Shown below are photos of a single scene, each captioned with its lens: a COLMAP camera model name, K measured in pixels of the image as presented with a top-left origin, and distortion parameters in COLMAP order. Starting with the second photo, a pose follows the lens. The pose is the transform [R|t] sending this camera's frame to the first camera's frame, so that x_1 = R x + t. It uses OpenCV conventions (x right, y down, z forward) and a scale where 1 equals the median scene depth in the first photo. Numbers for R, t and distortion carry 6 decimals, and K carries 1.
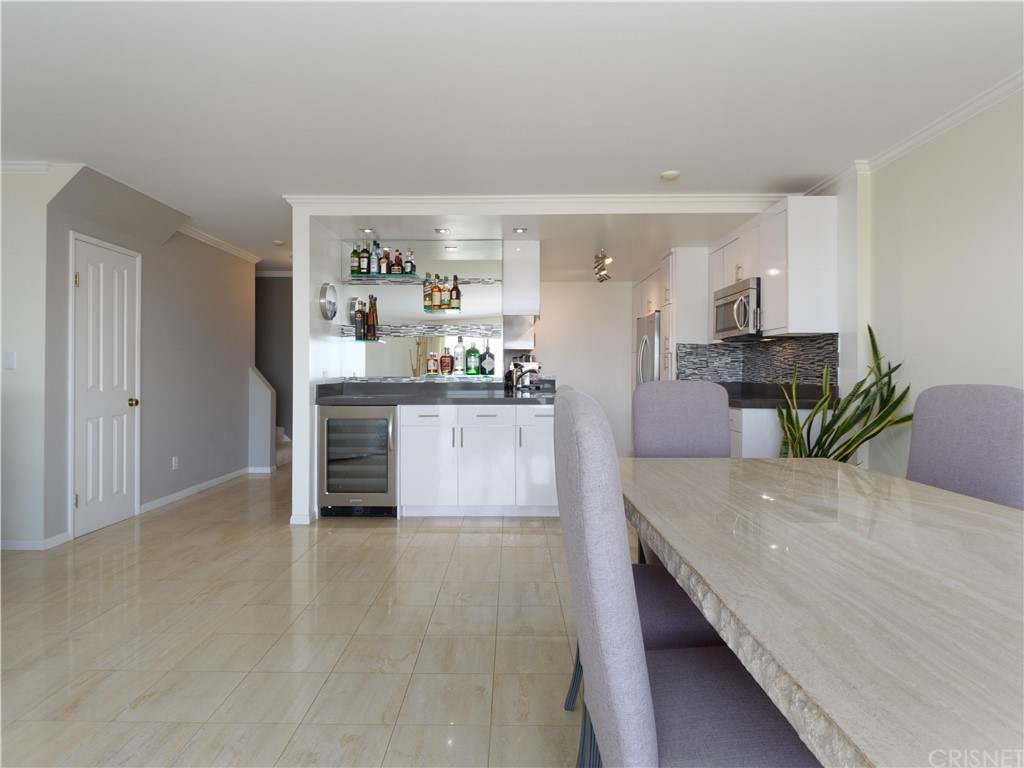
lens RADIAL K [[559.6, 0, 511.8], [0, 559.6, 377.5], [0, 0, 1]] dist [0.001343, -0.000284]
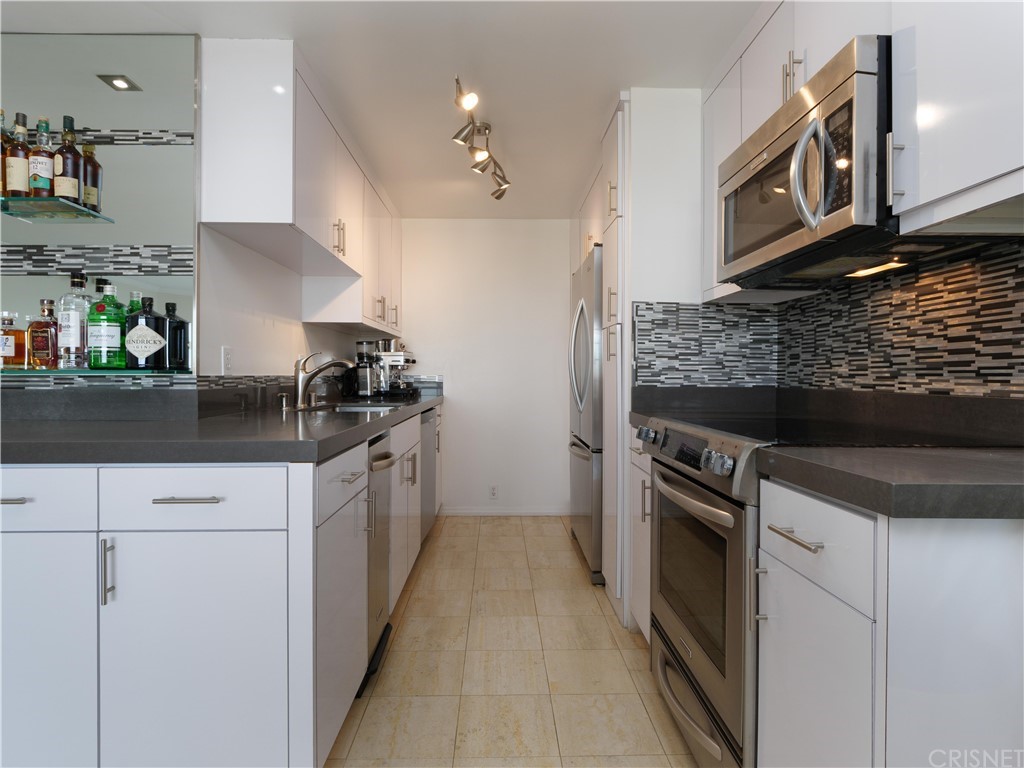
lens RADIAL K [[548.6, 0, 508.2], [0, 548.6, 376.0], [0, 0, 1]] dist [-0.000677, -0.001481]
pose [[0.999754, -0.000301, 0.022193, 0.200856], [0.000433, 0.999982, -0.005933, 0.001956], [-0.022191, 0.005941, 0.999736, 0.611262]]
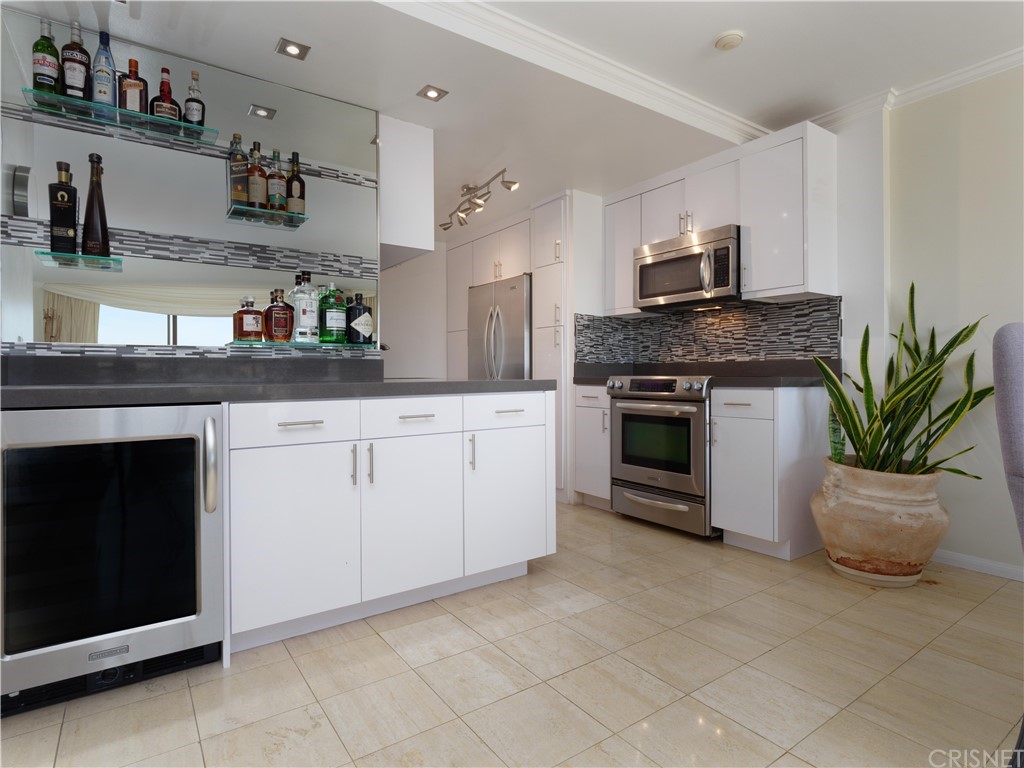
lens RADIAL K [[543.0, 0, 508.8], [0, 543.0, 378.3], [0, 0, 1]] dist [-0.000750, -0.001079]
pose [[0.819518, -0.010044, 0.572966, -0.231591], [0.010204, 0.999944, 0.002934, 0.028664], [-0.572963, 0.003442, 0.819574, 0.472908]]
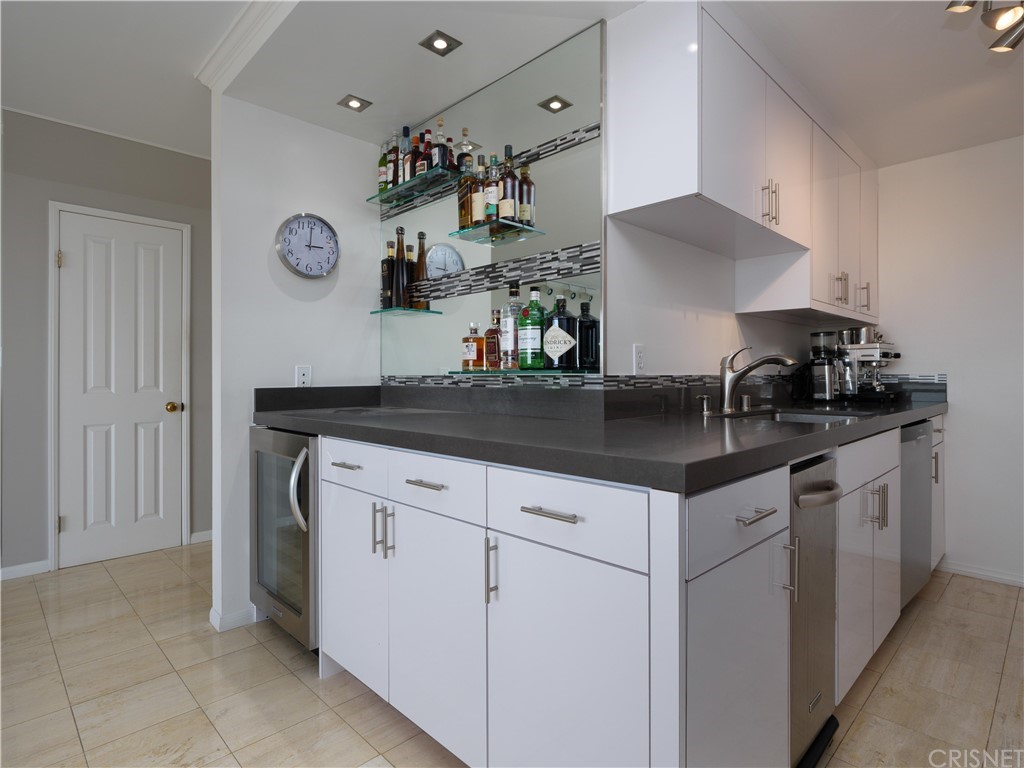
lens RADIAL K [[548.6, 0, 508.2], [0, 548.6, 376.0], [0, 0, 1]] dist [-0.000677, -0.001481]
pose [[0.701607, -0.001508, -0.712563, 0.209415], [-0.001731, 0.999991, -0.003820, 0.001193], [0.712562, 0.003914, 0.701598, 0.698640]]
